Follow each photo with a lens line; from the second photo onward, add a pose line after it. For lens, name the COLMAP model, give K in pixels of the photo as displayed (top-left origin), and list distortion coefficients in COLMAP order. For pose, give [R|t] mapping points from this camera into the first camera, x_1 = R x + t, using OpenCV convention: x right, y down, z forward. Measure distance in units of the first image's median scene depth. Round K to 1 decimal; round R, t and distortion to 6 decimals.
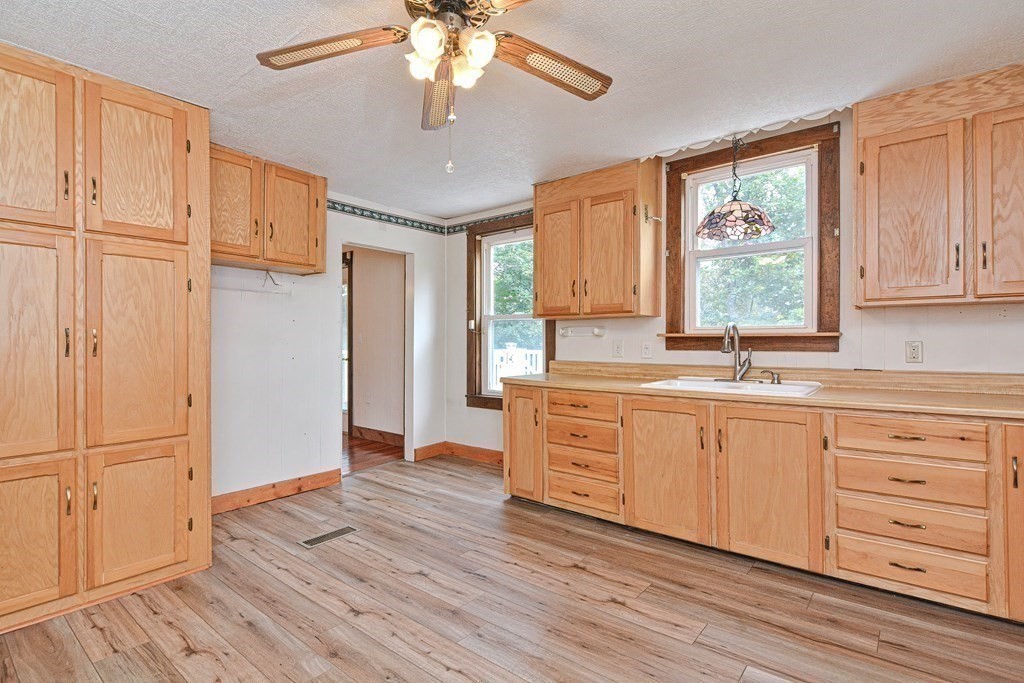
lens RADIAL K [[482.1, 0, 508.5], [0, 482.1, 342.5], [0, 0, 1]] dist [0.002006, -0.001233]
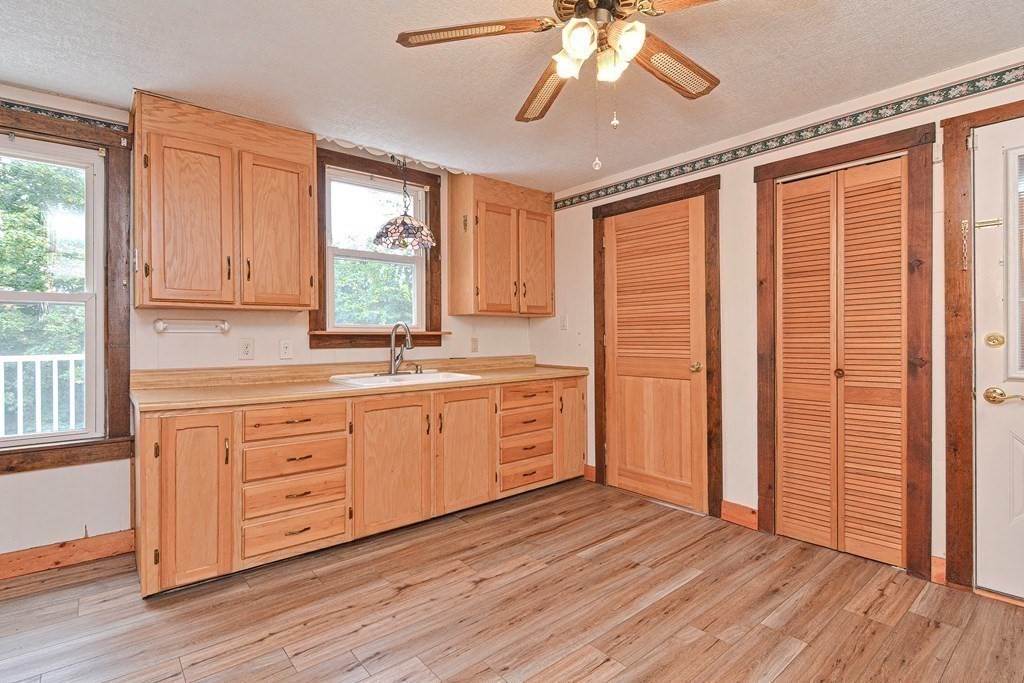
lens RADIAL K [[494.1, 0, 508.8], [0, 494.1, 338.2], [0, 0, 1]] dist [0.003339, -0.000188]
pose [[0.202988, -0.004501, 0.979171, -0.626689], [0.006955, 0.999971, 0.003154, -0.005985], [-0.979157, 0.006170, 0.203013, 0.527537]]
